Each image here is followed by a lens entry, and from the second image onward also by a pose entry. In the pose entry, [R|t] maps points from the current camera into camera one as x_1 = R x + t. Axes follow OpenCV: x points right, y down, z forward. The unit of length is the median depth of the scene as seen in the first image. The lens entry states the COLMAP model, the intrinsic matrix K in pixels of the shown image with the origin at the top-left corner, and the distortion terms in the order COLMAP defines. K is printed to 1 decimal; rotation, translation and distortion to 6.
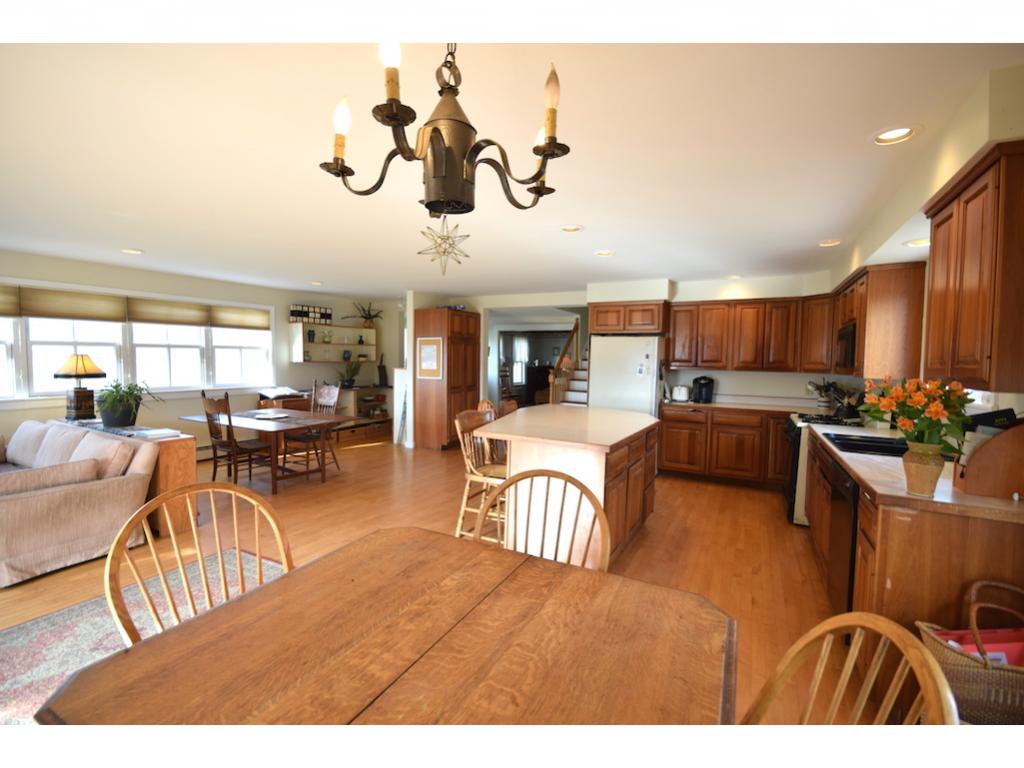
lens RADIAL K [[451.8, 0, 511.3], [0, 451.8, 380.5], [0, 0, 1]] dist [0.001680, 0.000069]
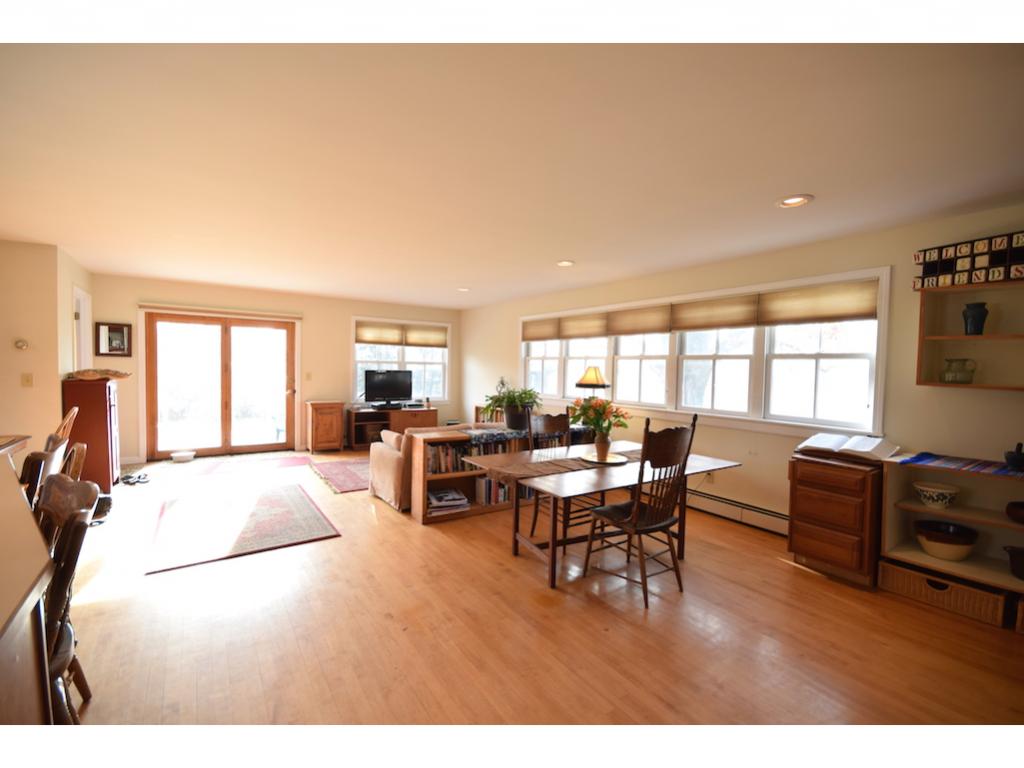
lens RADIAL K [[455.4, 0, 512.0], [0, 455.4, 384.0], [0, 0, 1]] dist [0.000161, 0.000116]
pose [[-0.445767, 0.013039, -0.895054, 0.104206], [-0.069710, 0.996352, 0.049232, -0.045708], [0.892431, 0.084340, -0.443231, 1.077026]]
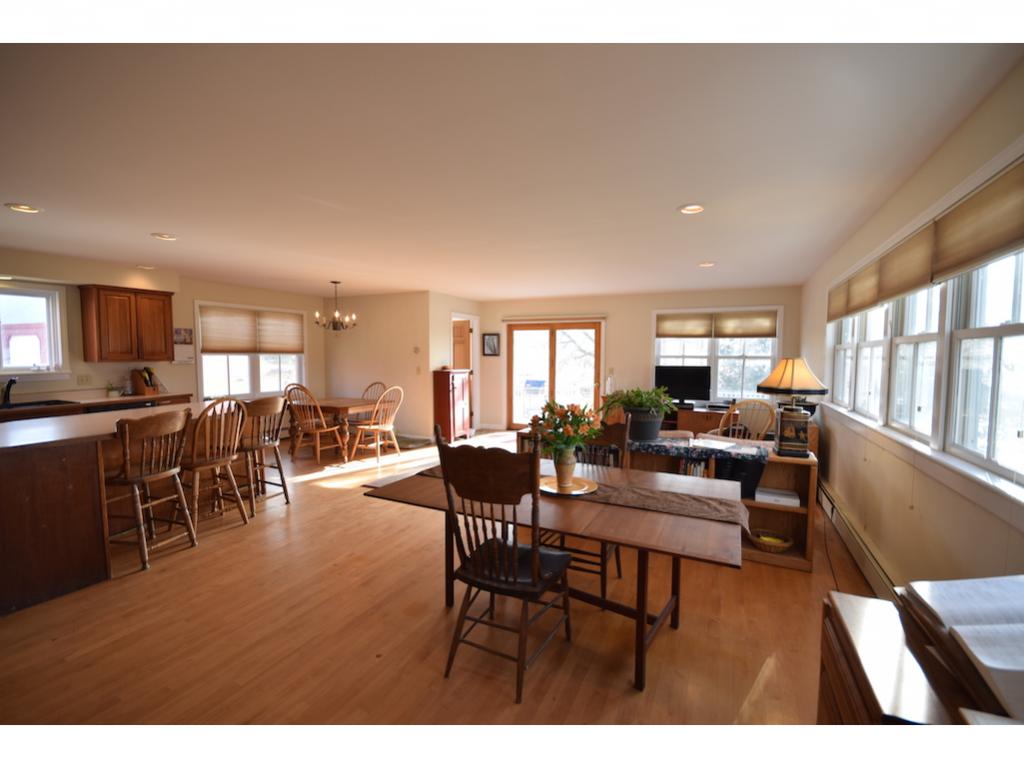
lens RADIAL K [[451.8, 0, 511.3], [0, 451.8, 380.5], [0, 0, 1]] dist [0.001680, 0.000069]
pose [[-0.999318, -0.016897, -0.032831, -0.434733], [-0.020189, 0.994511, 0.102665, -0.070133], [0.030916, 0.103258, -0.994174, 1.346009]]
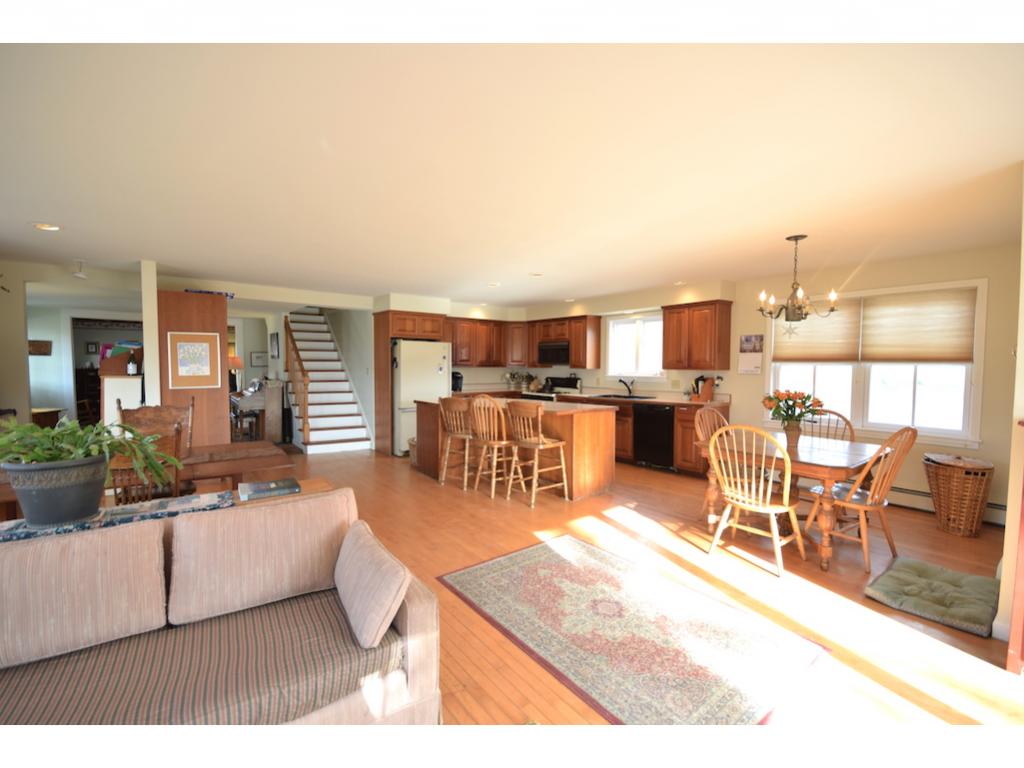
lens RADIAL K [[451.8, 0, 511.3], [0, 451.8, 380.5], [0, 0, 1]] dist [0.001680, 0.000069]
pose [[0.399543, -0.051322, 0.915277, -0.803294], [0.044029, 0.998354, 0.036760, -0.026588], [-0.915656, 0.025611, 0.401145, 0.300994]]
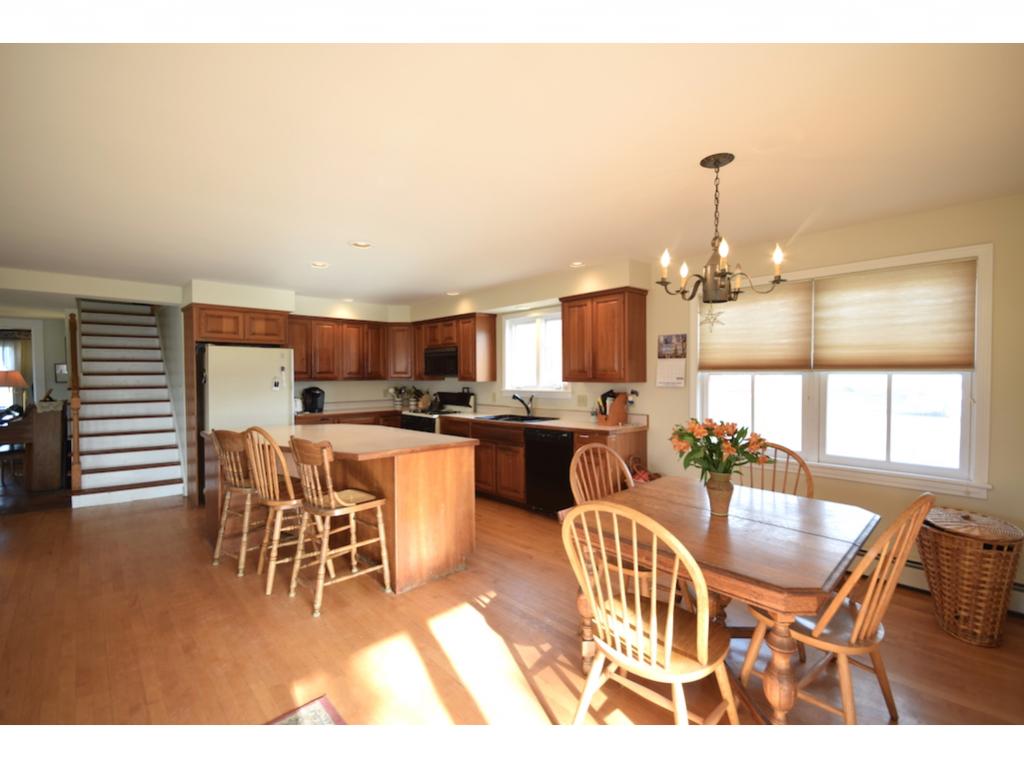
lens RADIAL K [[448.0, 0, 512.3], [0, 448.0, 381.2], [0, 0, 1]] dist [-0.001741, -0.000106]
pose [[0.311006, -0.035540, 0.949743, -0.448494], [0.053522, 0.998370, 0.019834, -0.019488], [-0.948900, 0.044664, 0.312401, 0.234494]]
